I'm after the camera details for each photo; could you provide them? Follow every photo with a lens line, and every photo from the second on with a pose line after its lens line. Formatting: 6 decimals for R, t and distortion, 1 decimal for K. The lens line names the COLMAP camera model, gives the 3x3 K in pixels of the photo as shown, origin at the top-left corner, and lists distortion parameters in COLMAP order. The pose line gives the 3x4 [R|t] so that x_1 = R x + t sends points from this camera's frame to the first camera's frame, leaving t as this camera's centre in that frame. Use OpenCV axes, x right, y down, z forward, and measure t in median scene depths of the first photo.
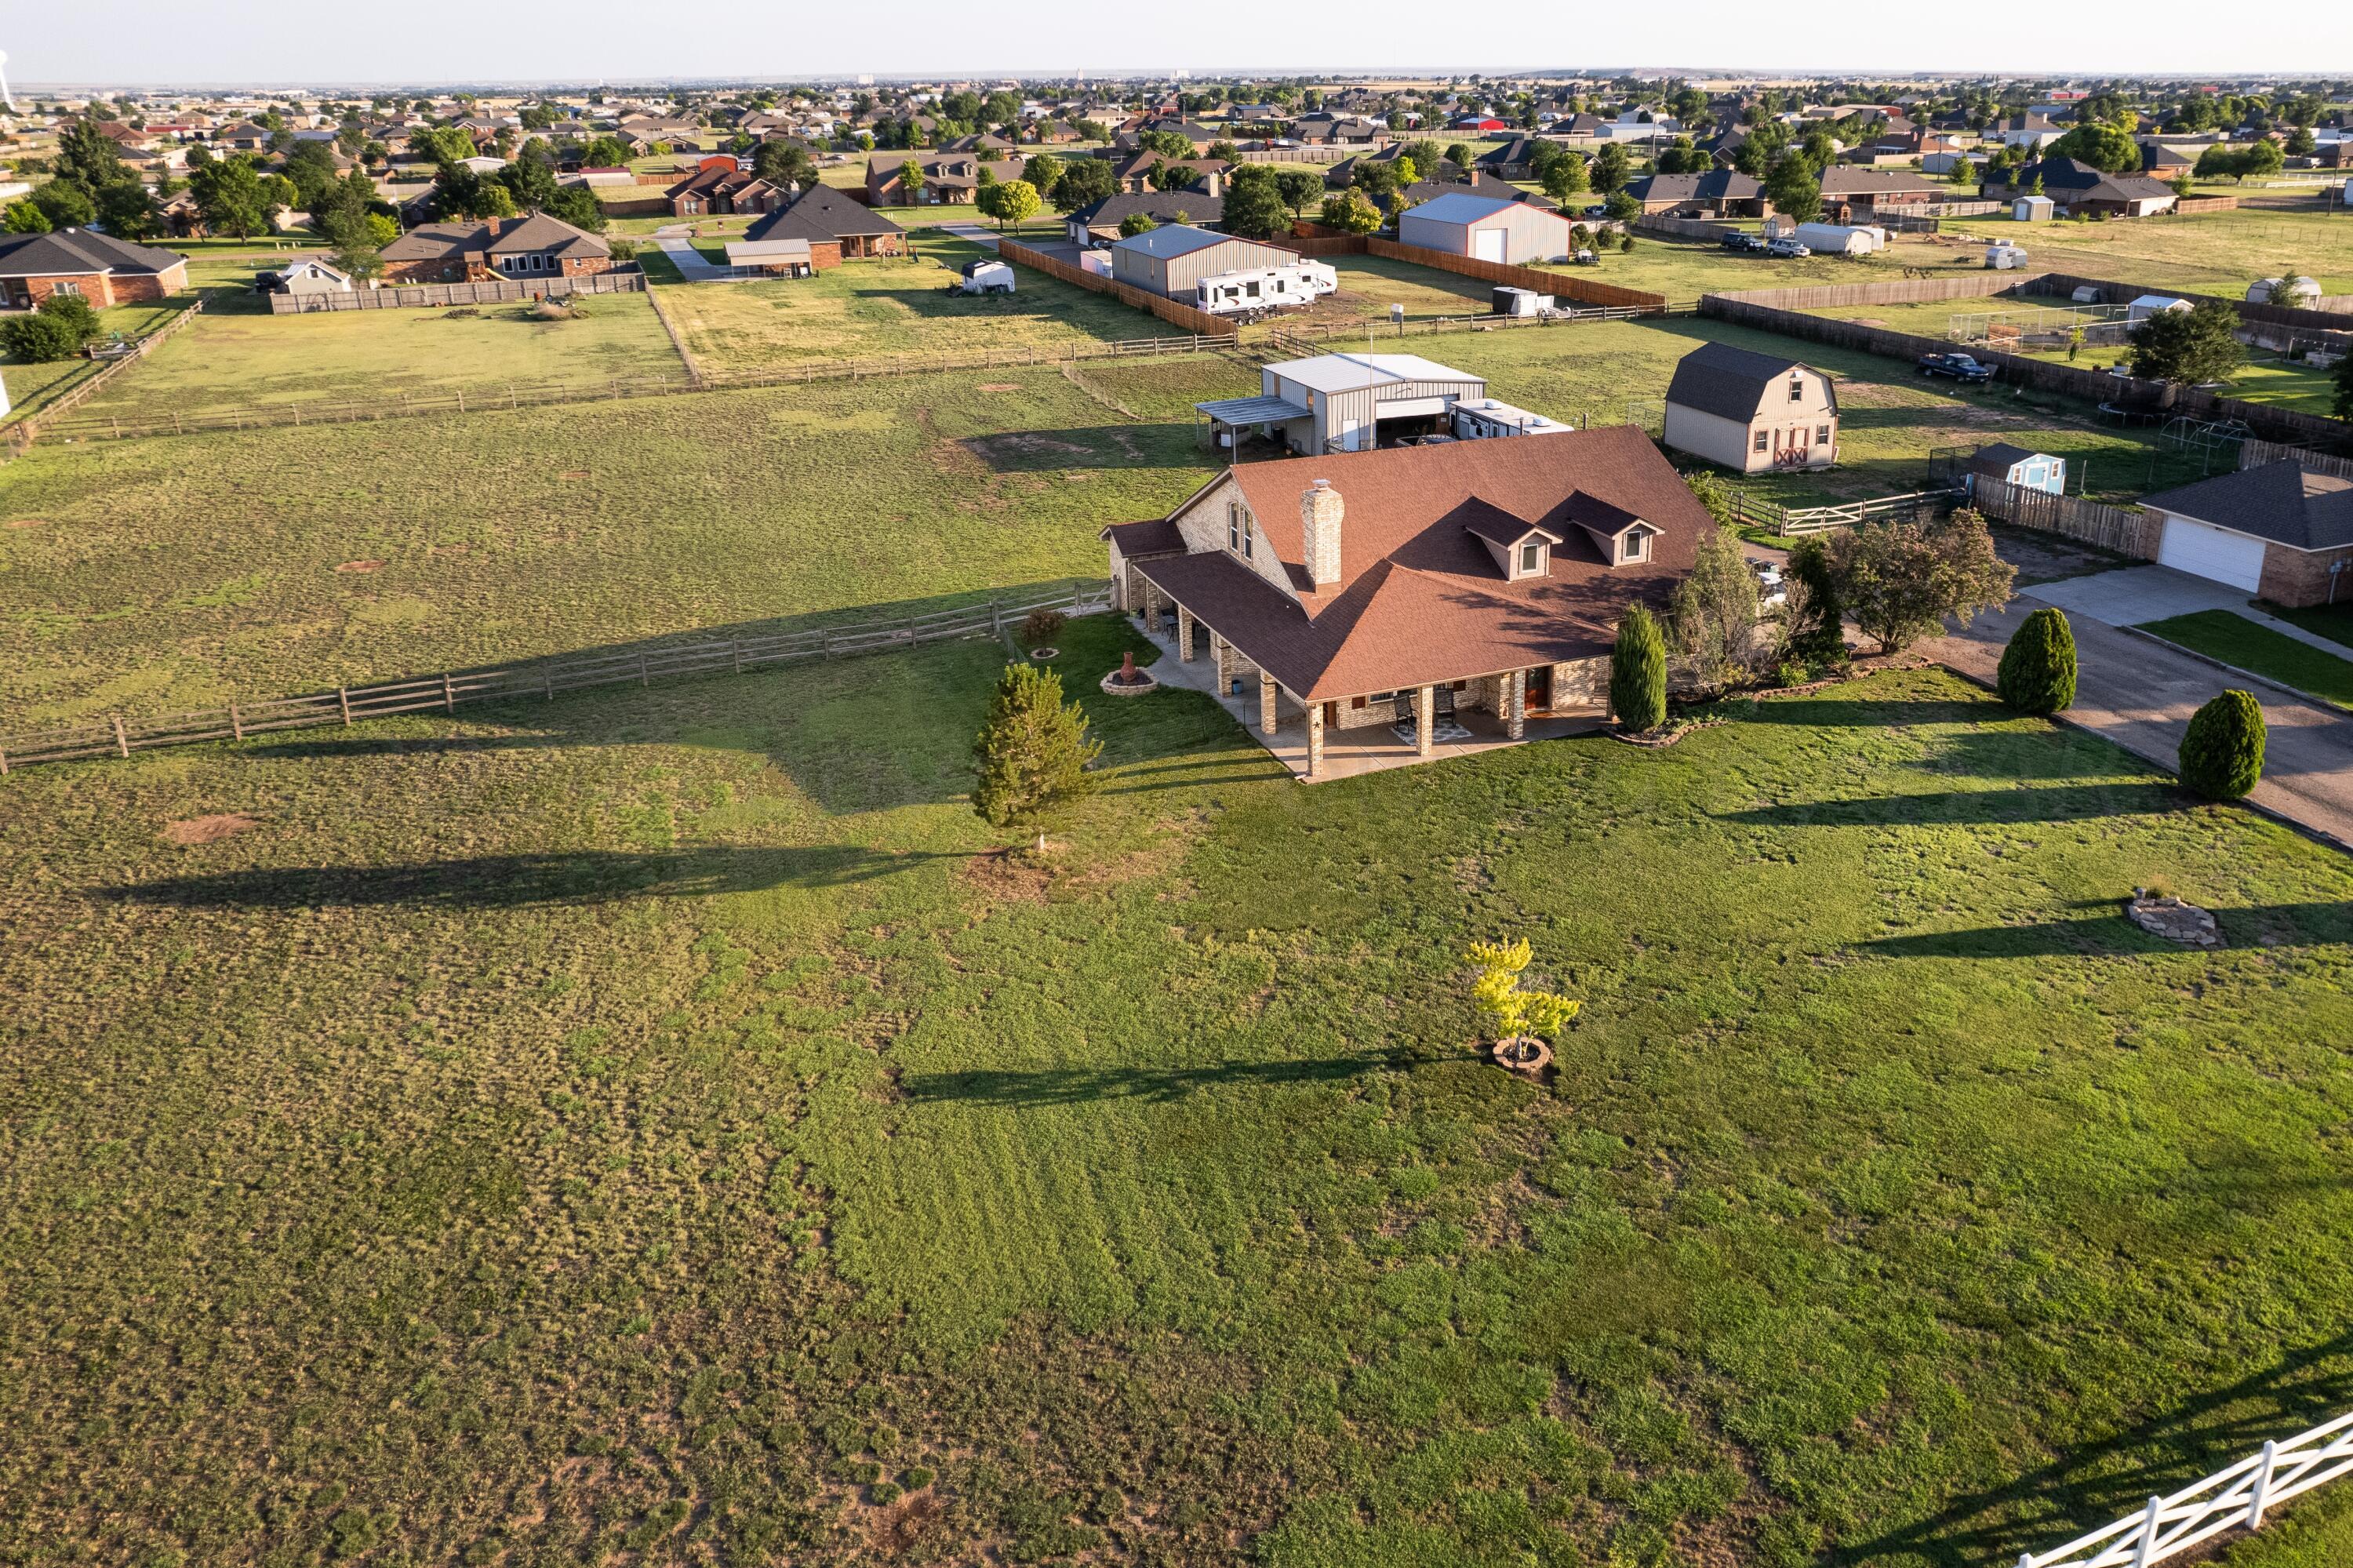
lens RADIAL K [[1692.6, 0, 1332.2], [0, 1692.6, 695.6], [0, 0, 1]] dist [-0.076444, 0.066691]
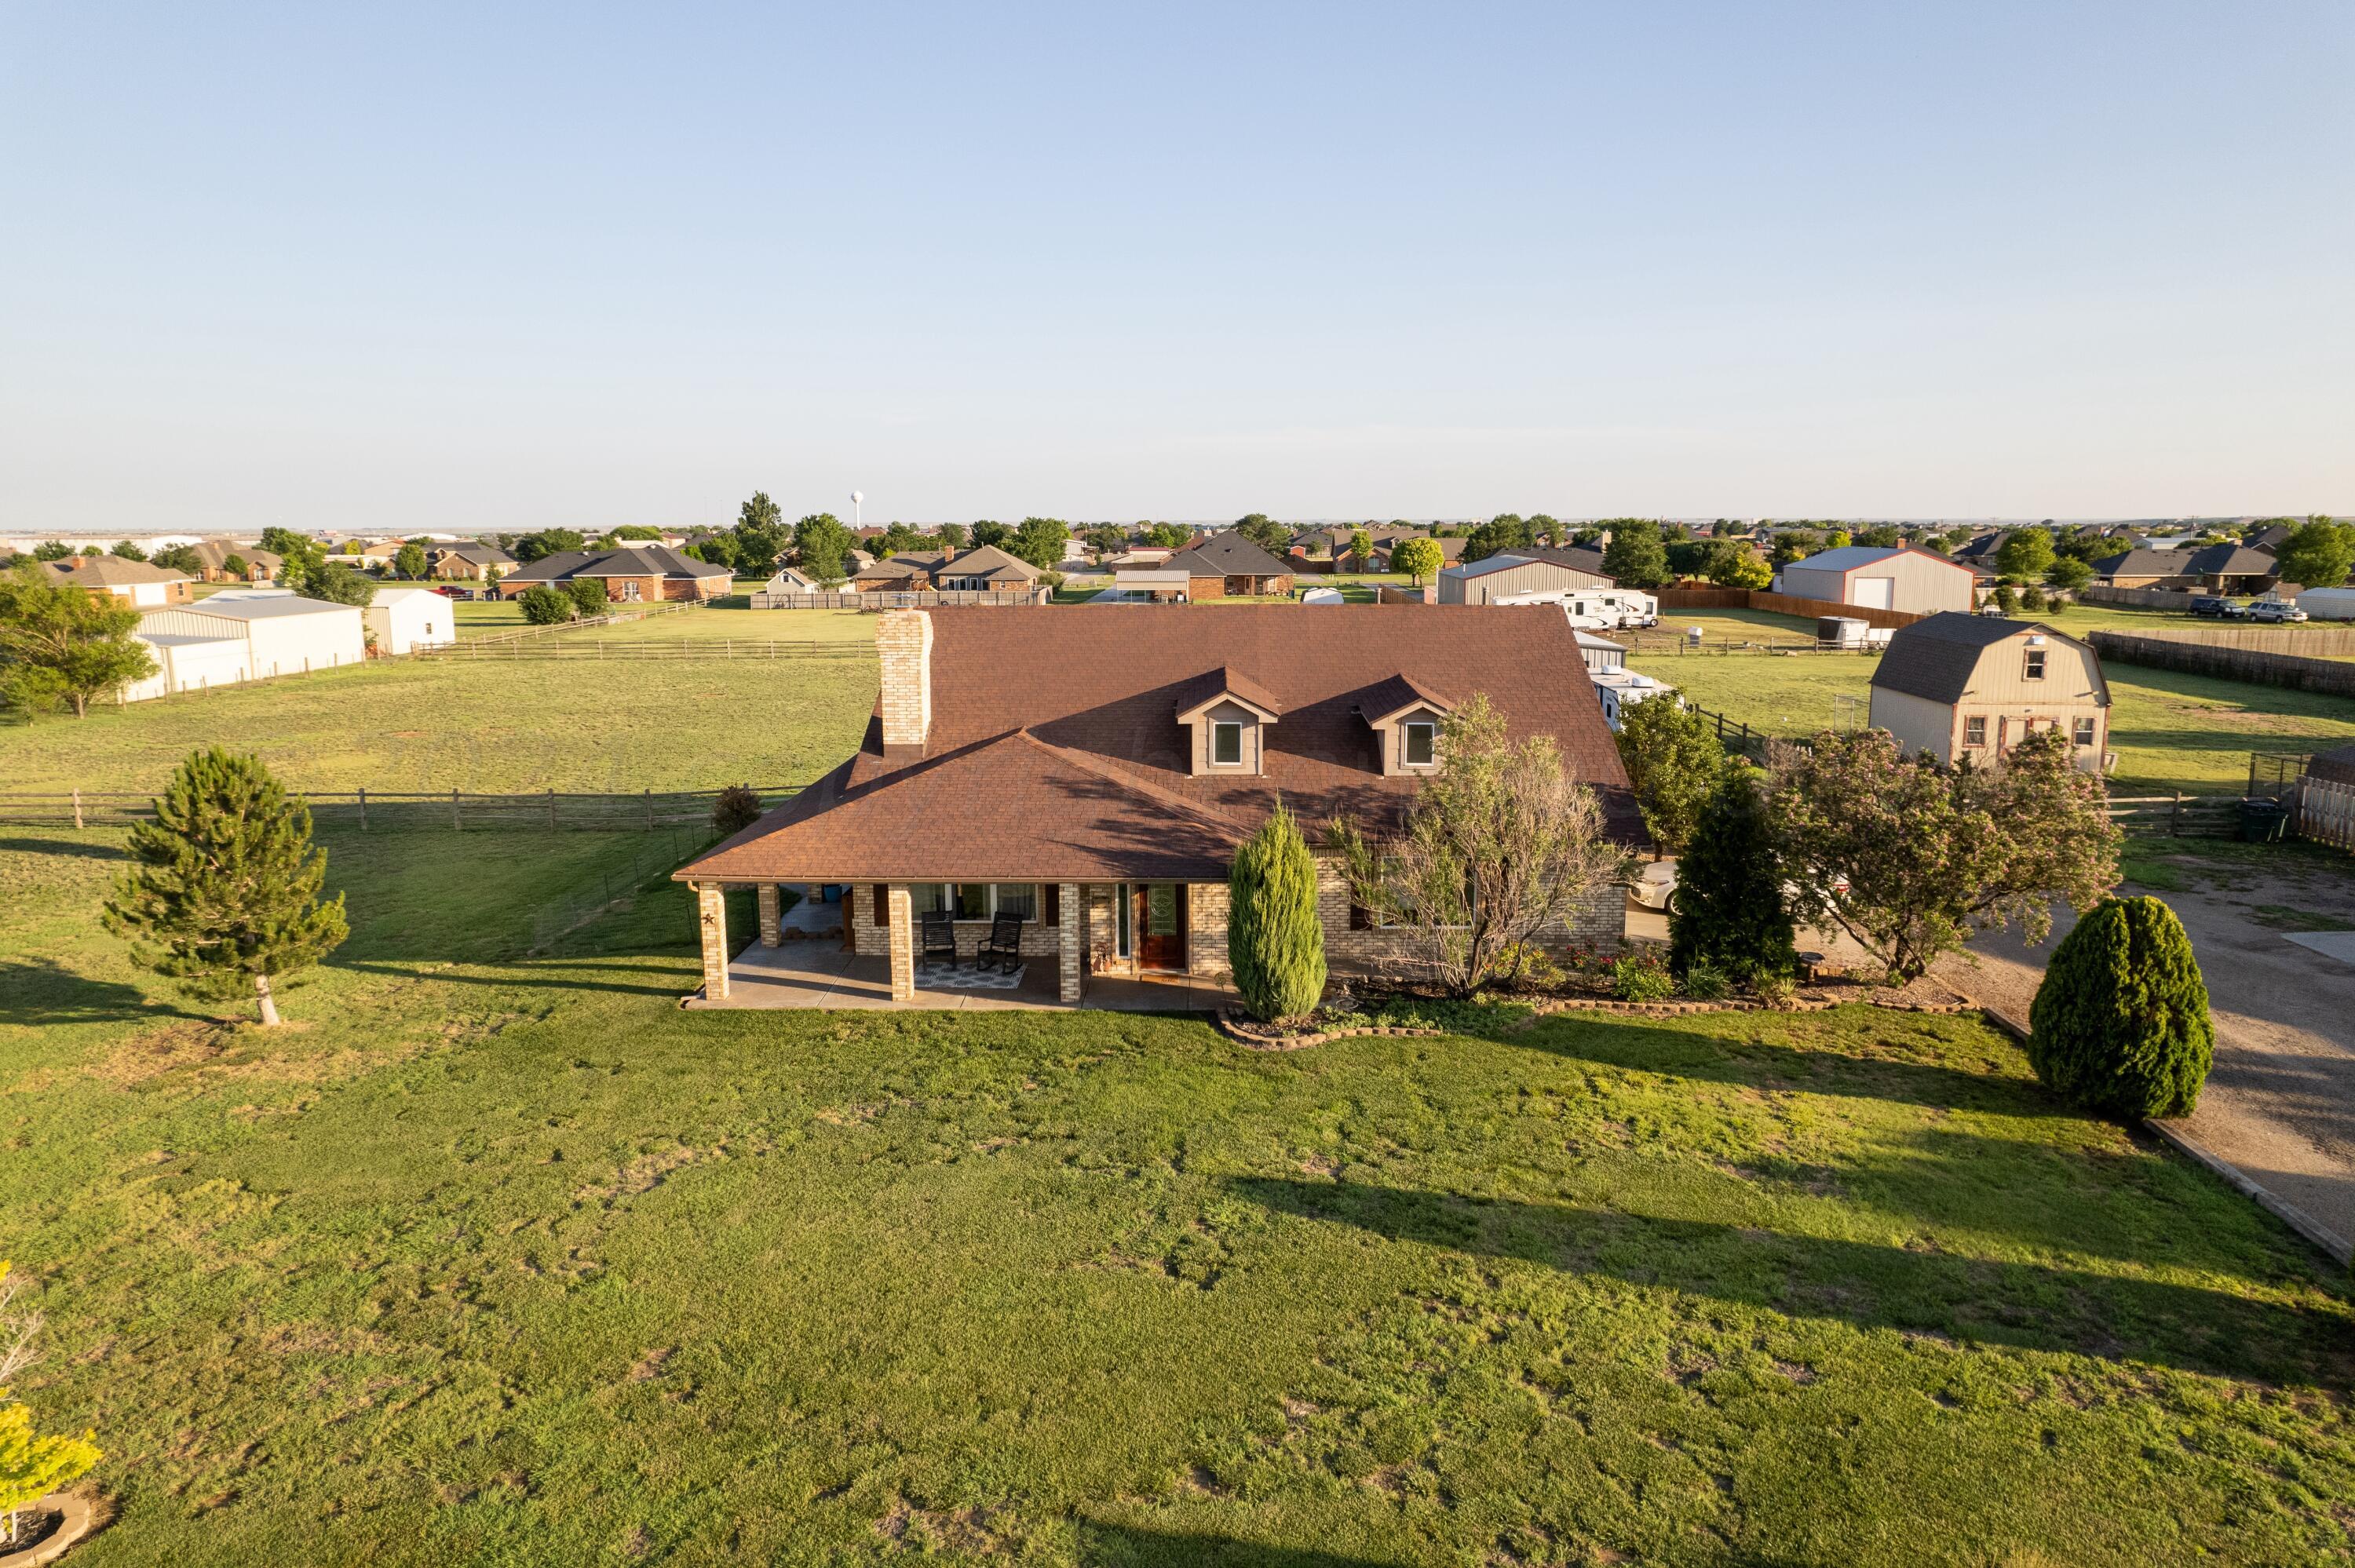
lens RADIAL K [[1503.4, 0, 1177.5], [0, 1503.4, 784.0], [0, 0, 1]] dist [-0.081623, 0.075192]
pose [[0.898610, 0.076203, -0.432080, 0.340492], [-0.153031, 0.977394, -0.145887, 0.019578], [0.411196, 0.197217, 0.889957, 0.474663]]
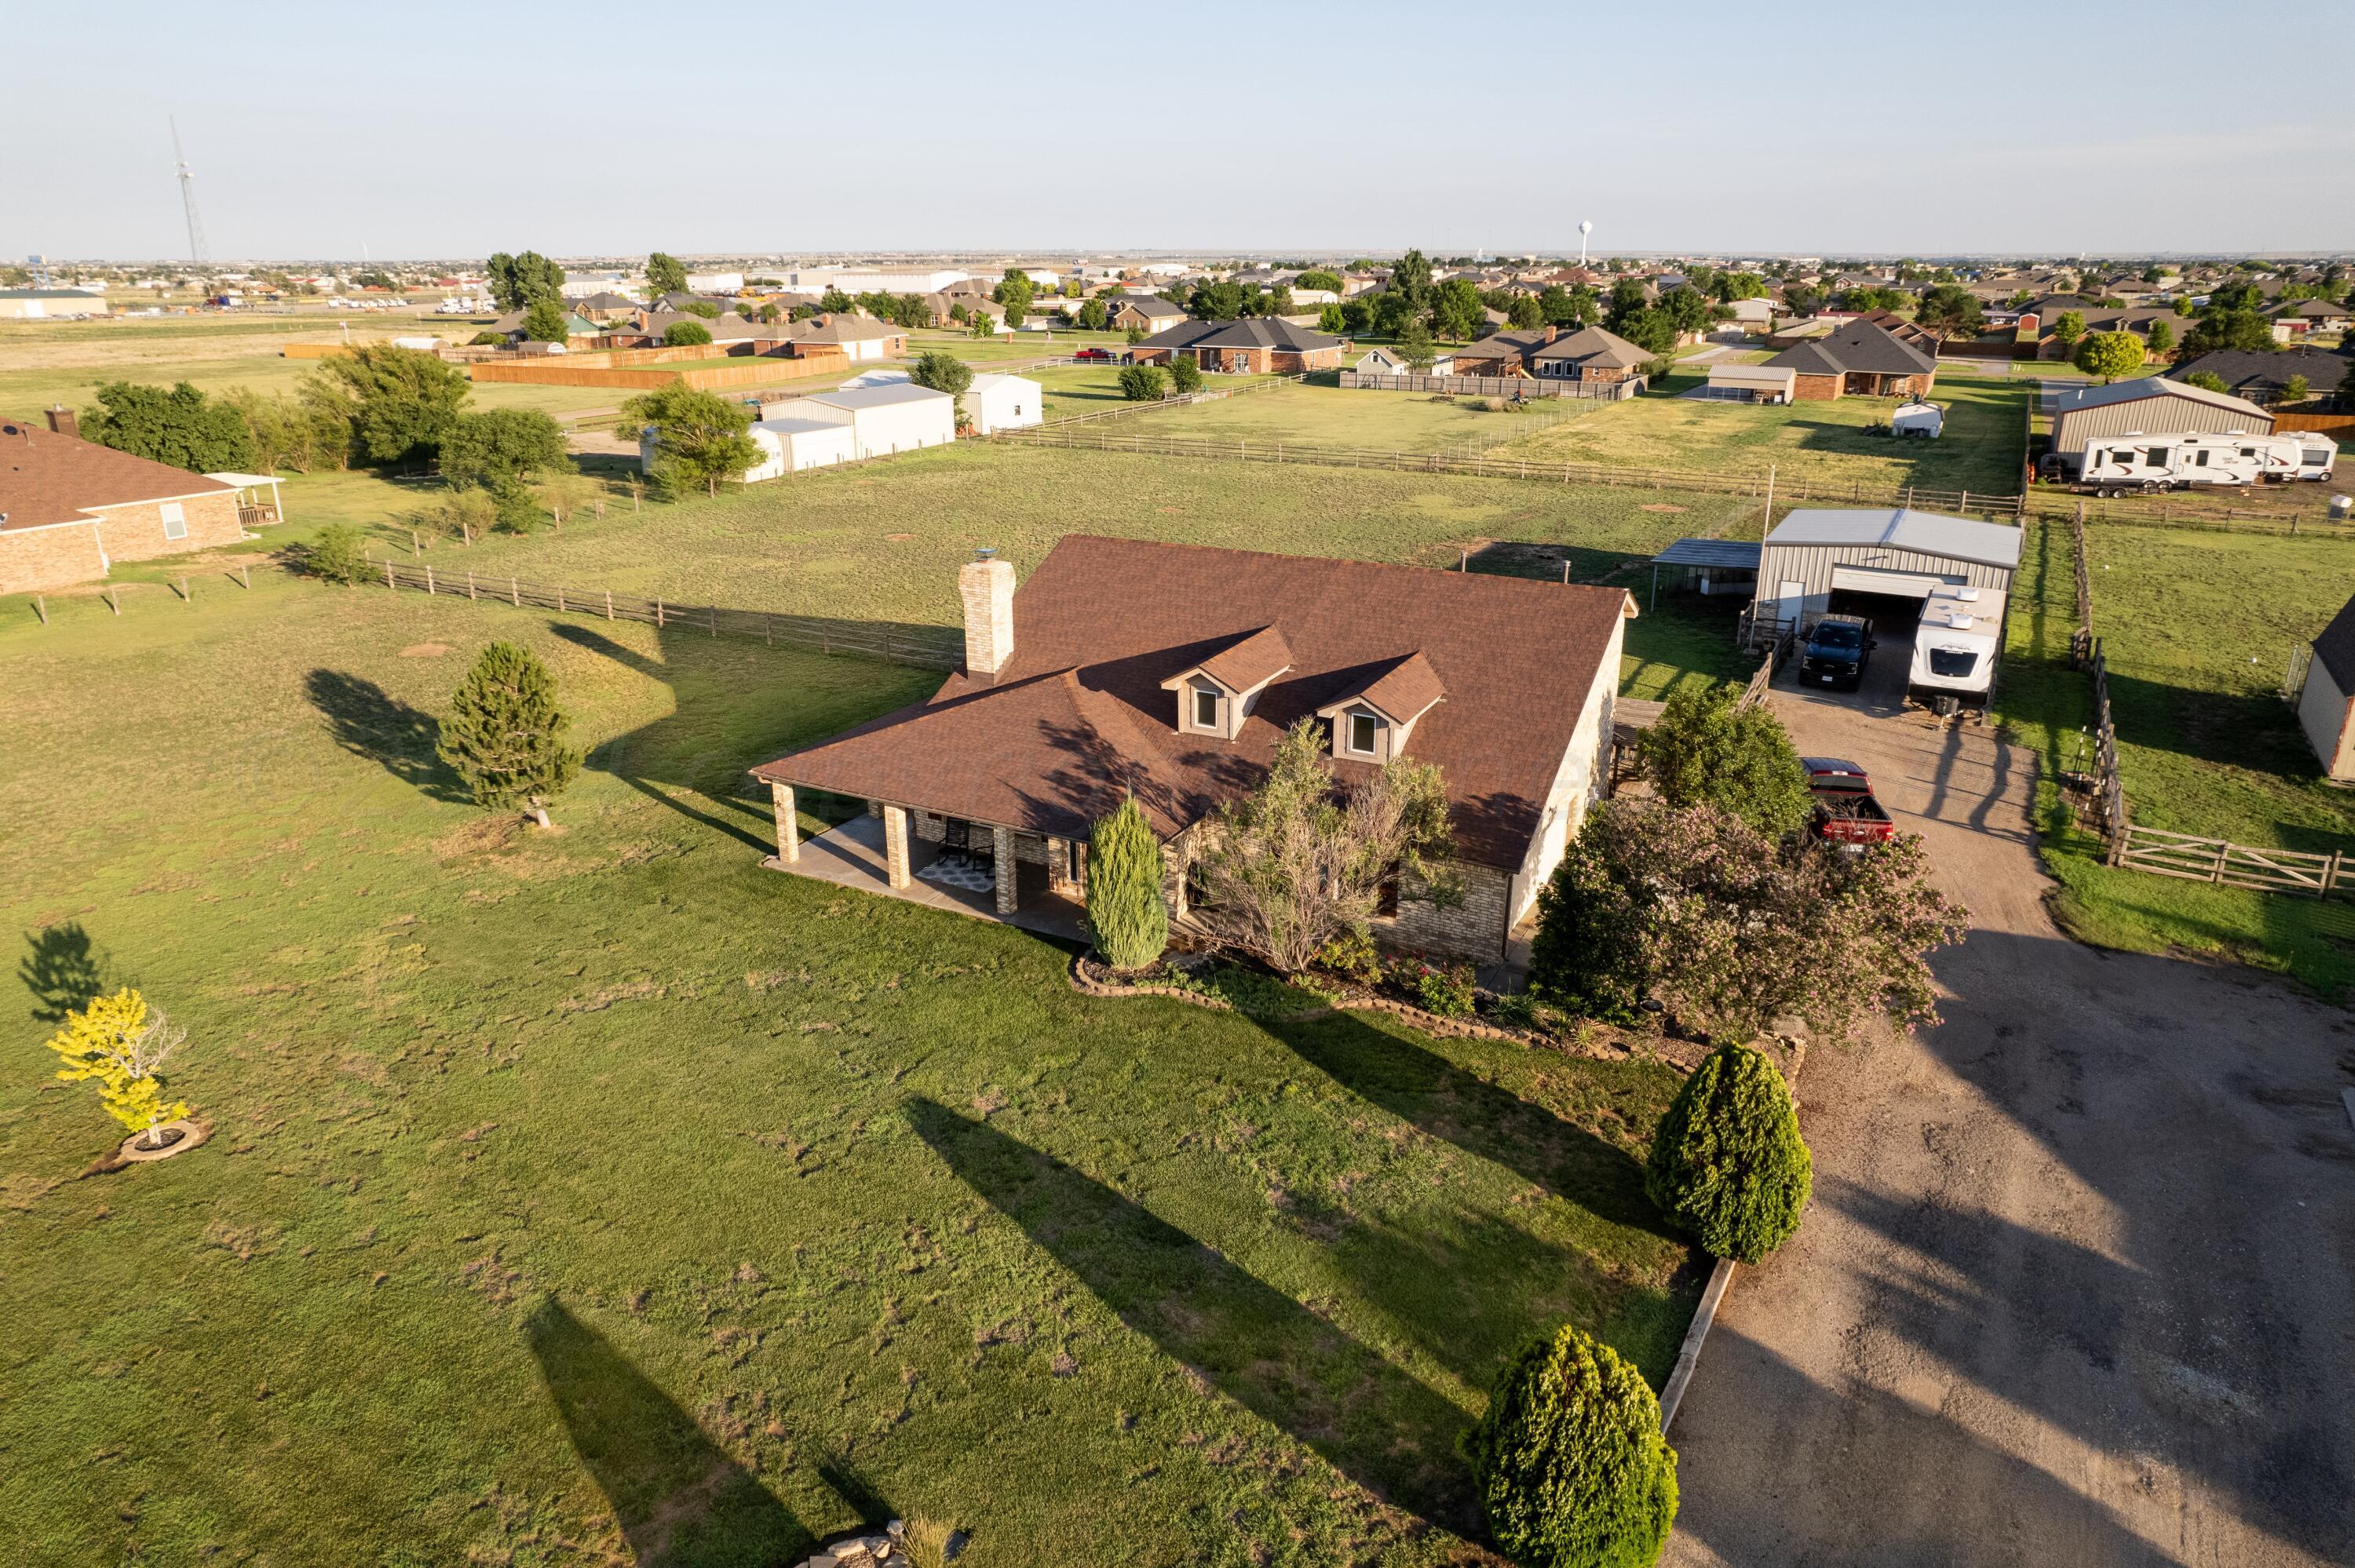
lens RADIAL K [[1503.4, 0, 1177.5], [0, 1503.4, 784.0], [0, 0, 1]] dist [-0.081623, 0.075192]
pose [[0.603099, 0.271805, -0.749929, 0.593769], [-0.278591, 0.952724, 0.121261, -0.123256], [0.747435, 0.135791, 0.650309, 0.557700]]
